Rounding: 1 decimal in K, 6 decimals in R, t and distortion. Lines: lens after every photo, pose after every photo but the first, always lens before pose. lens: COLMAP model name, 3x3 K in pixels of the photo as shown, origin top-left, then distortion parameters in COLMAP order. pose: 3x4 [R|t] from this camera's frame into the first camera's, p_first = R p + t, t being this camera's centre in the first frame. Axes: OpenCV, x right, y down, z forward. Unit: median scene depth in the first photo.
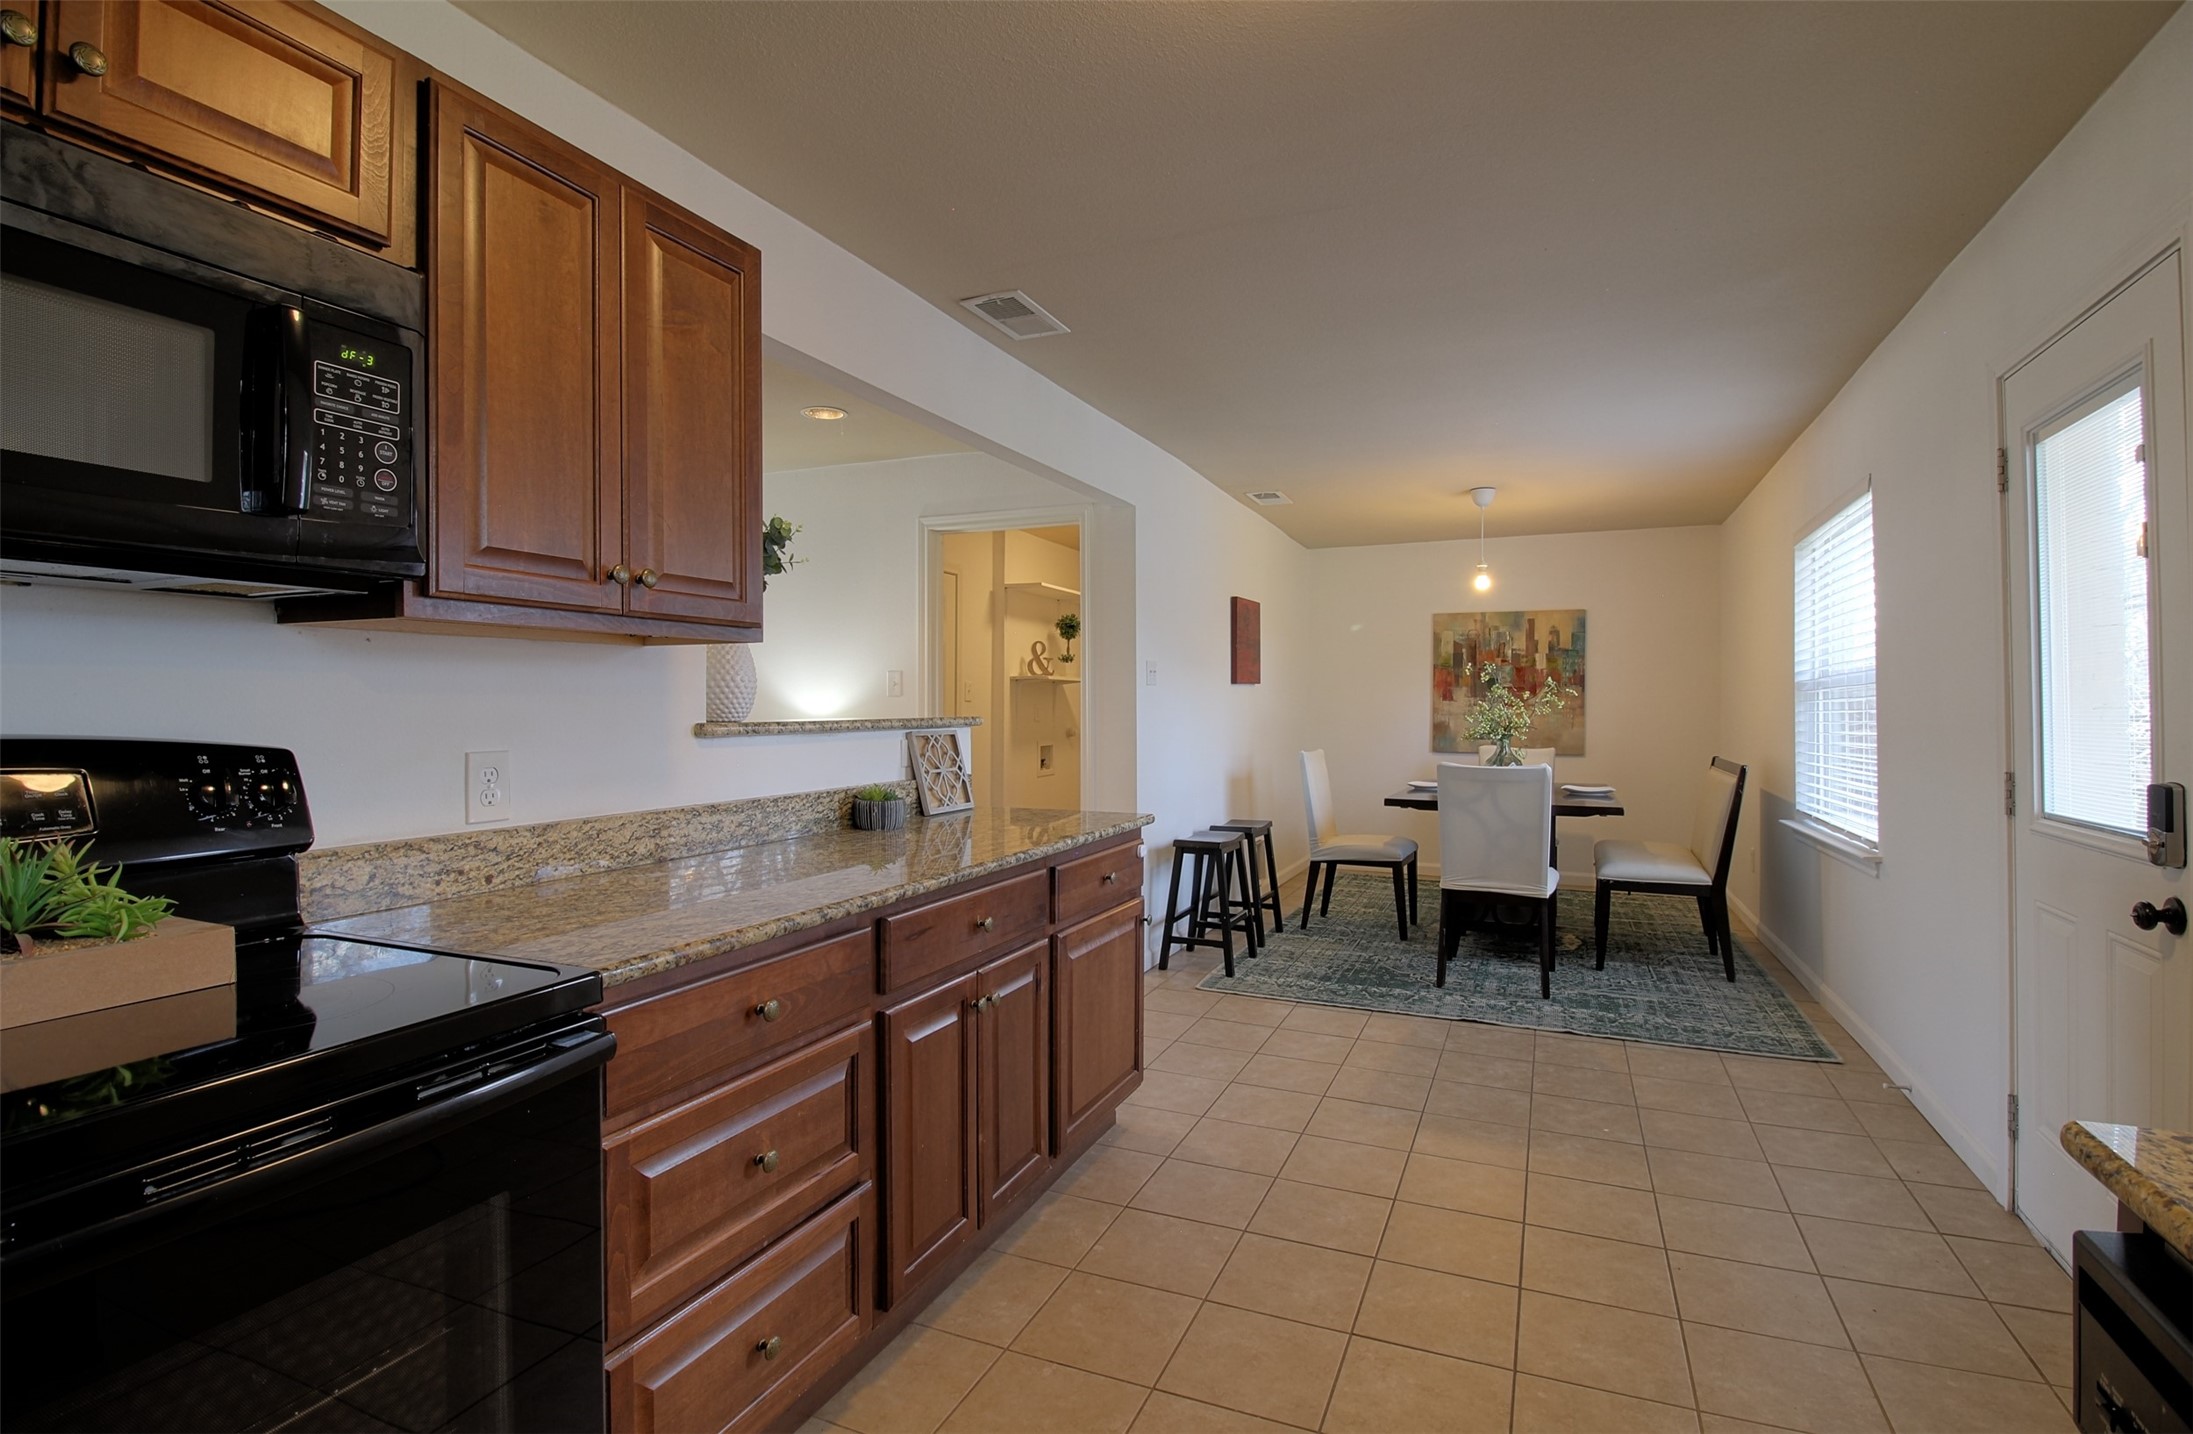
lens RADIAL K [[1031.8, 0, 1148.5], [0, 1031.8, 716.3], [0, 0, 1]] dist [-0.002646, -0.015515]
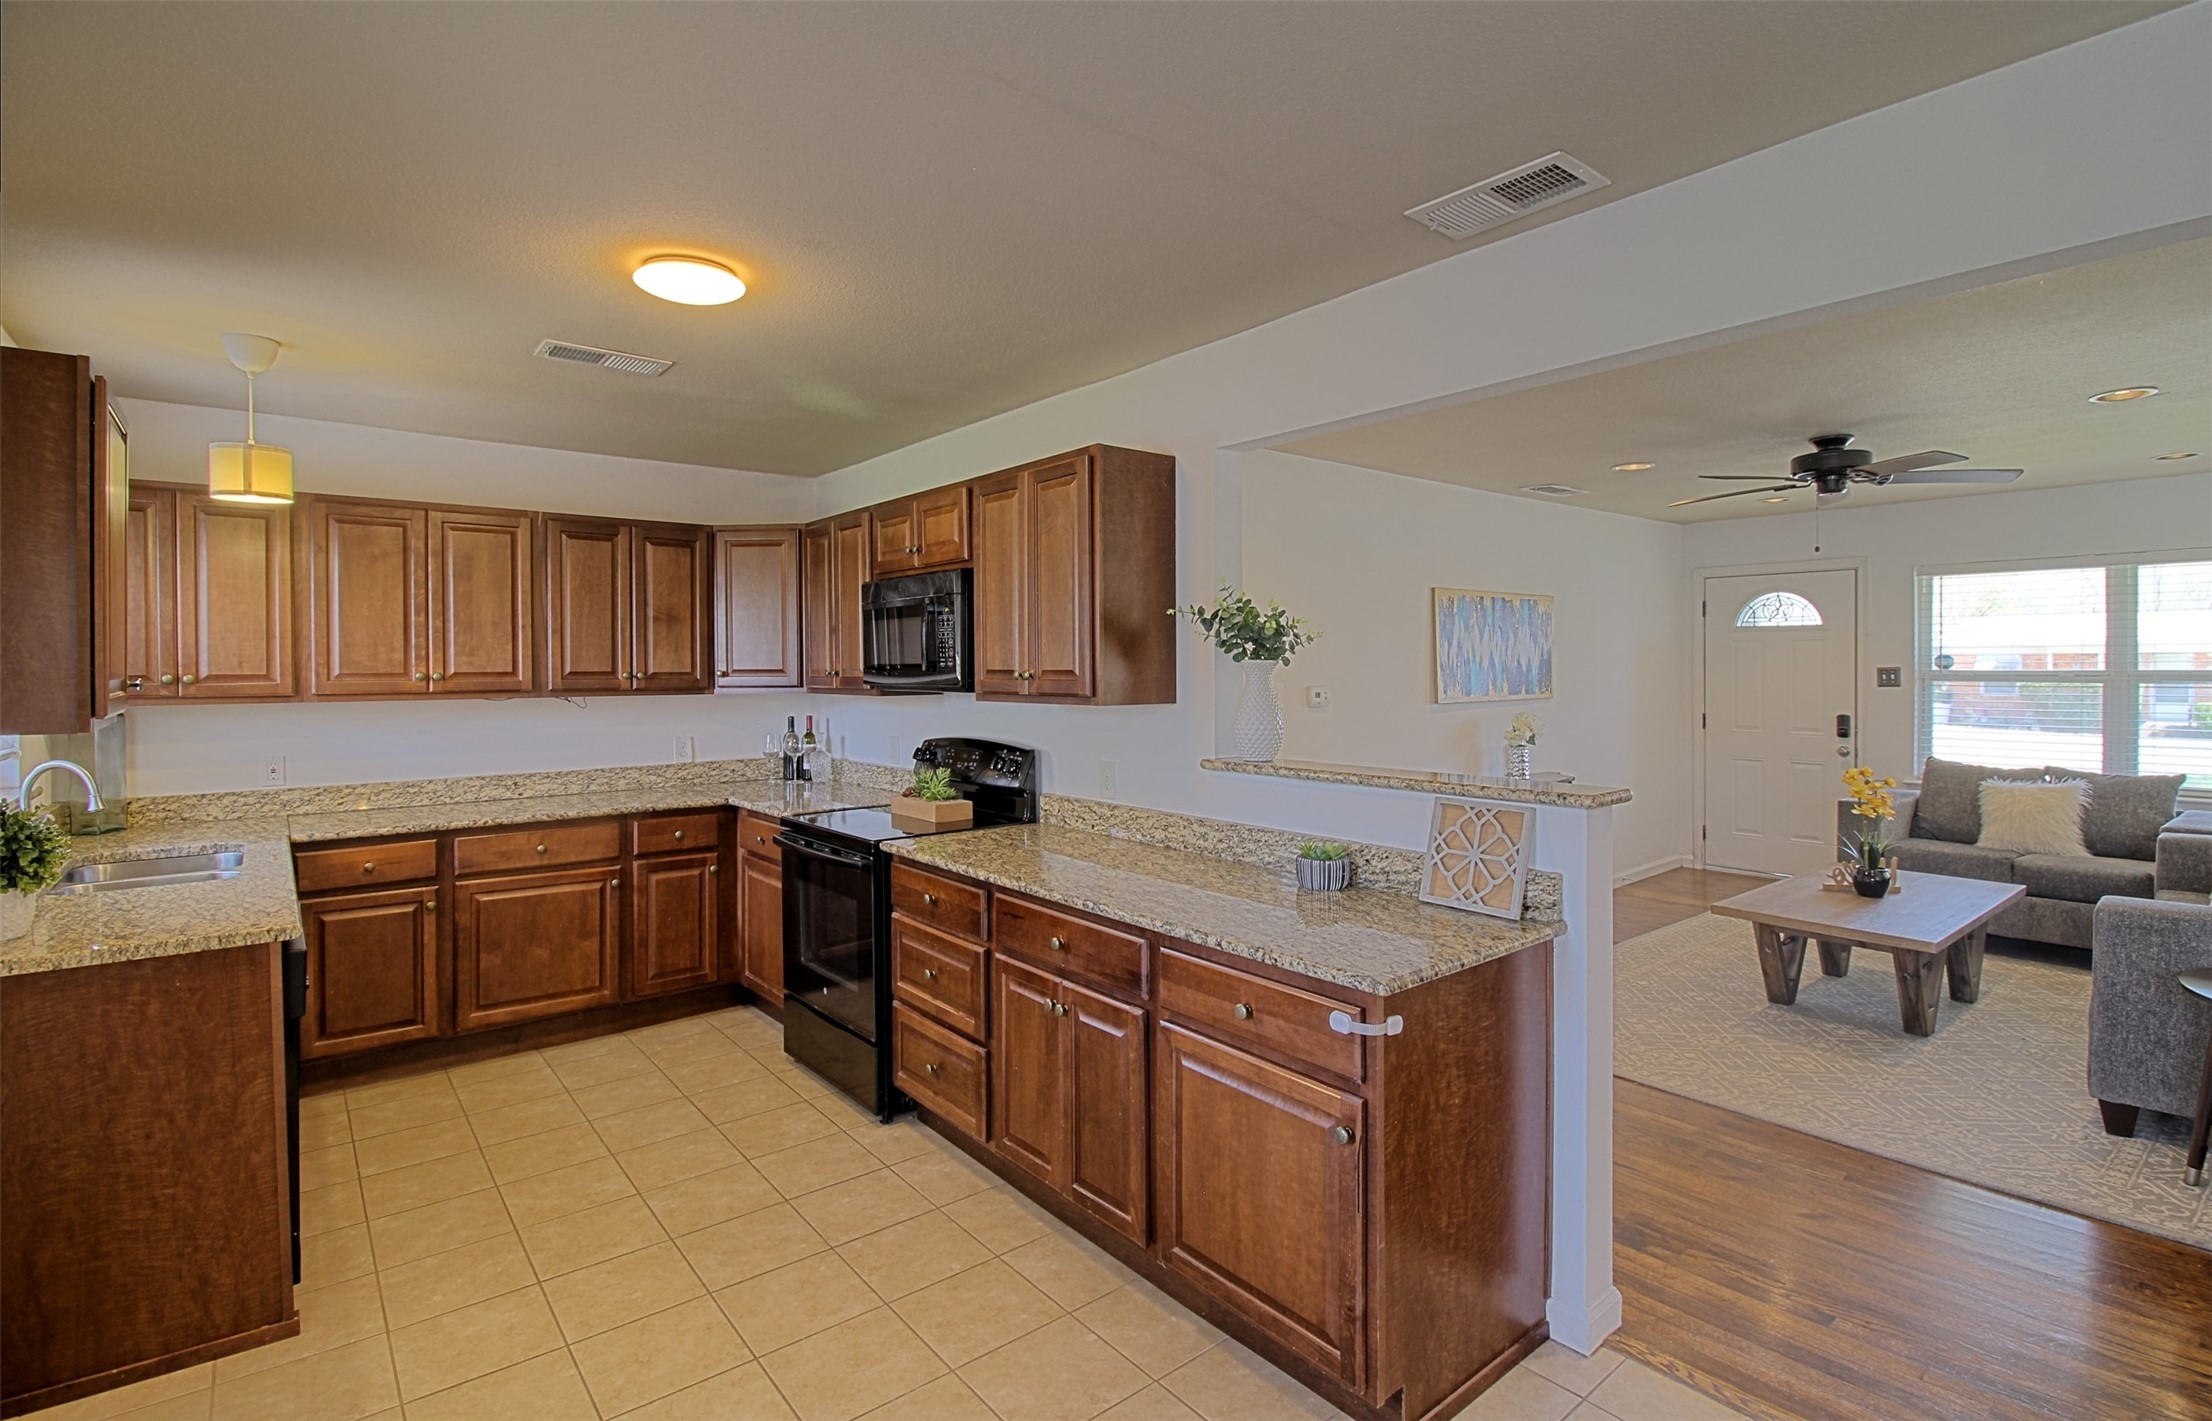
lens RADIAL K [[1033.7, 0, 1115.5], [0, 1033.7, 678.7], [0, 0, 1]] dist [-0.001099, -0.000580]
pose [[-0.489718, 0.011752, -0.871802, 1.411729], [-0.005556, 0.999847, 0.016599, -0.209722], [0.871863, 0.012973, -0.489577, 2.708480]]
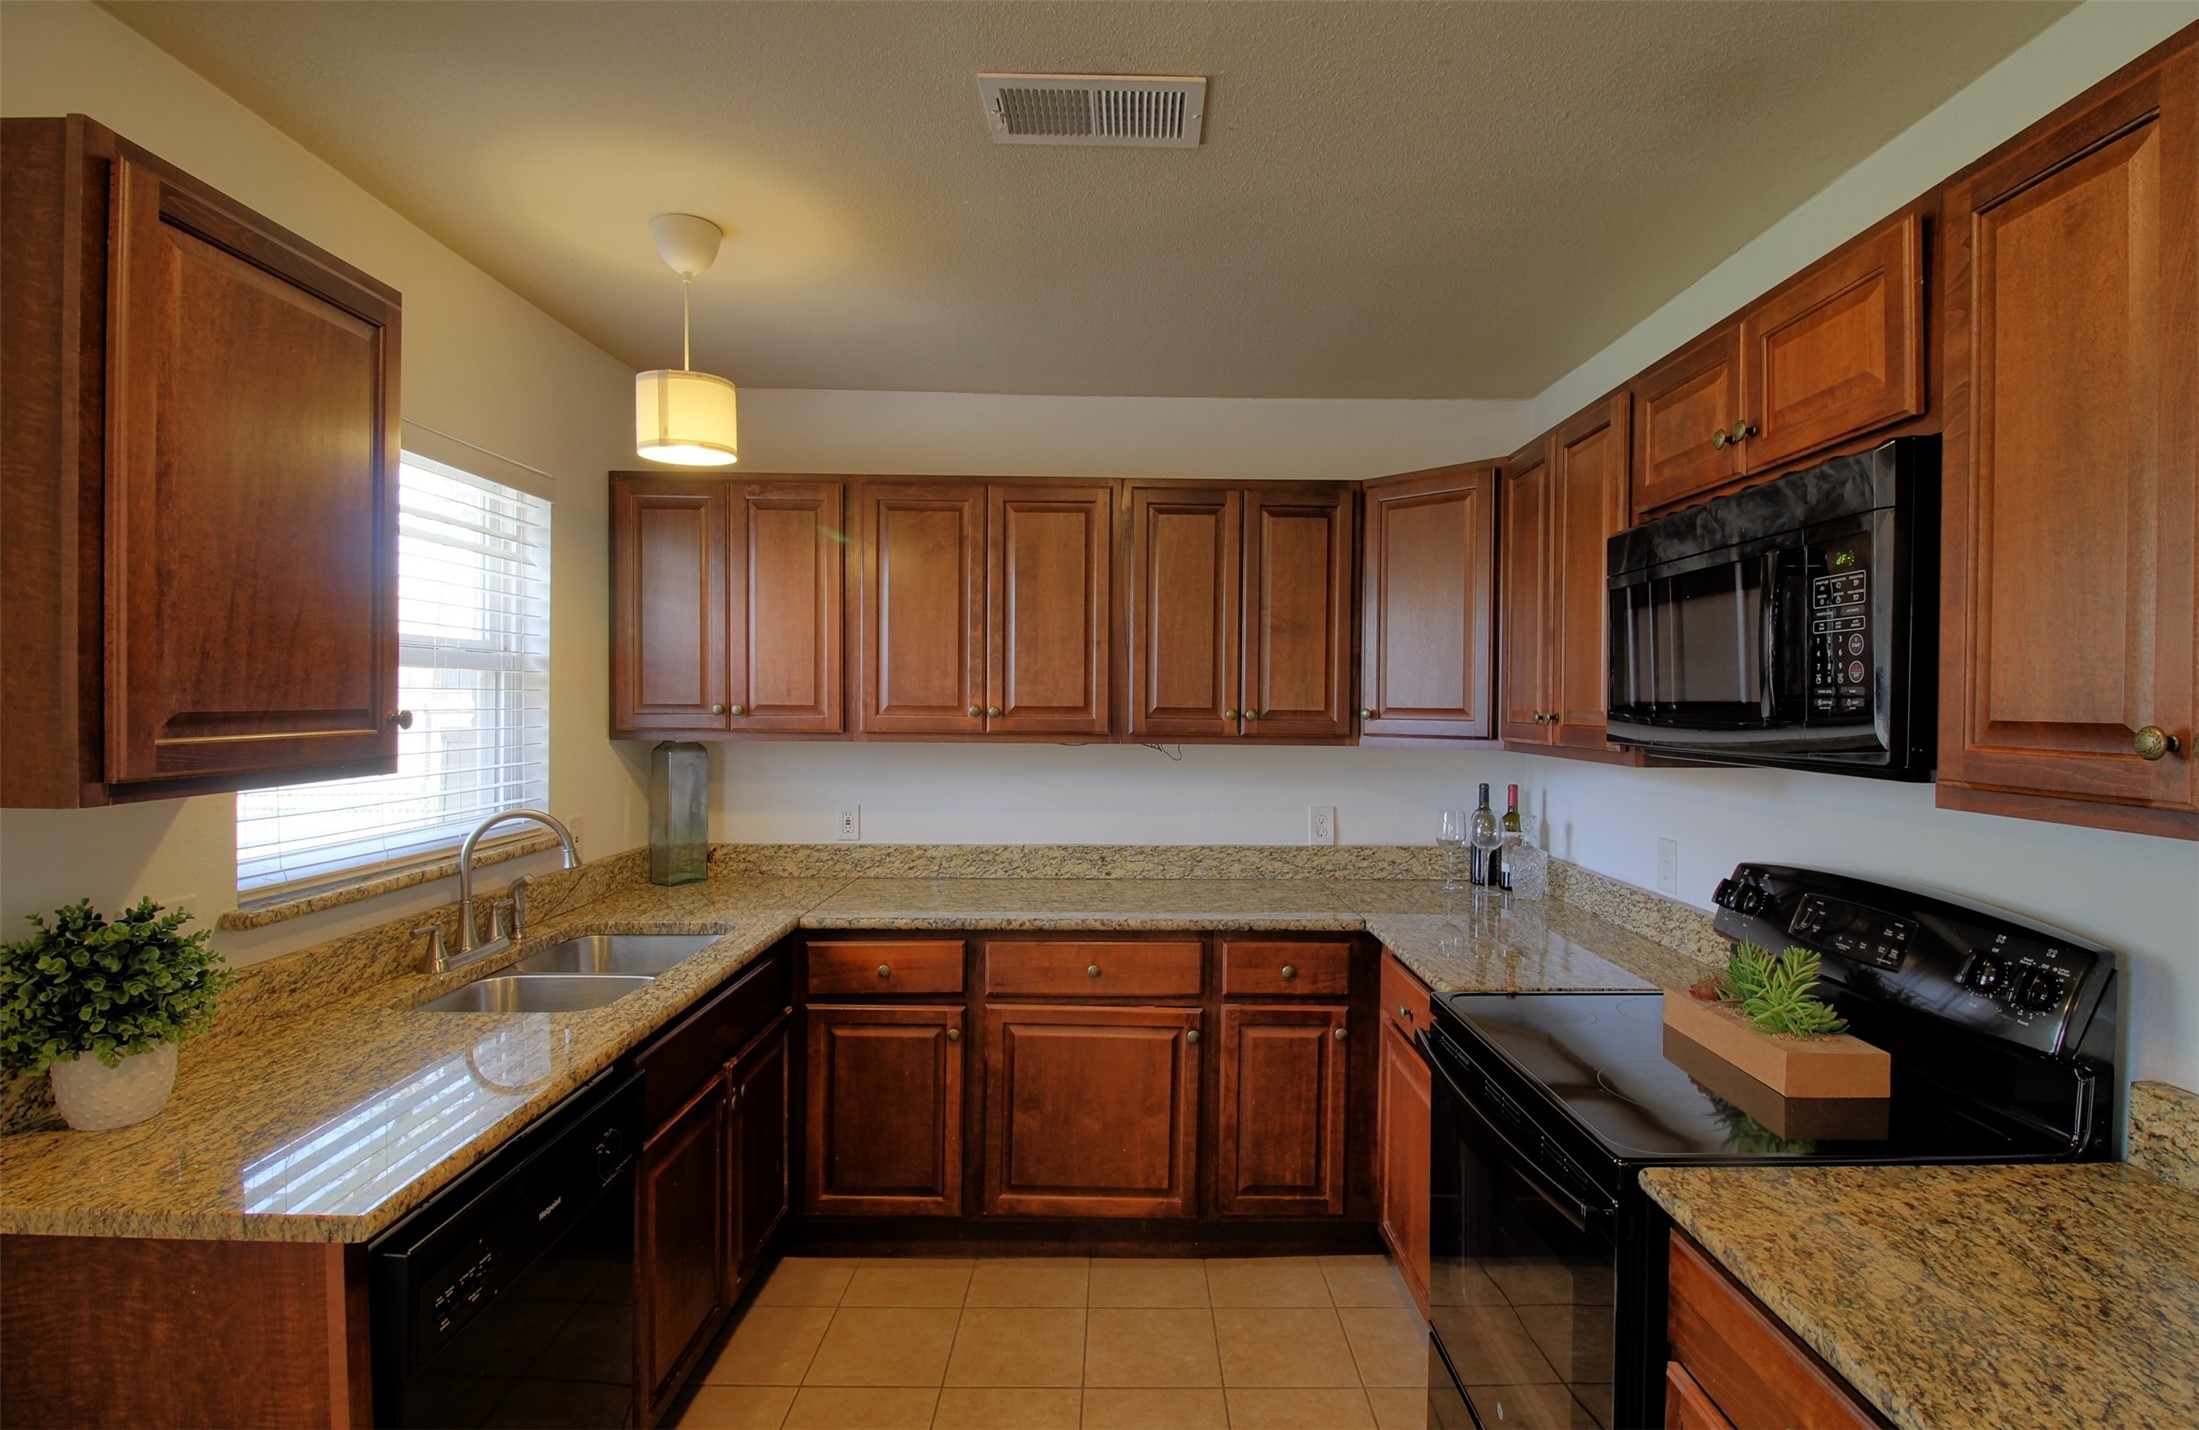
lens RADIAL K [[1034.6, 0, 1151.6], [0, 1034.6, 714.3], [0, 0, 1]] dist [-0.002646, -0.015515]
pose [[-0.919925, -0.005249, -0.392060, 0.284209], [-0.014681, 0.999670, 0.021061, -0.200364], [0.391821, 0.025131, -0.919698, 1.659234]]
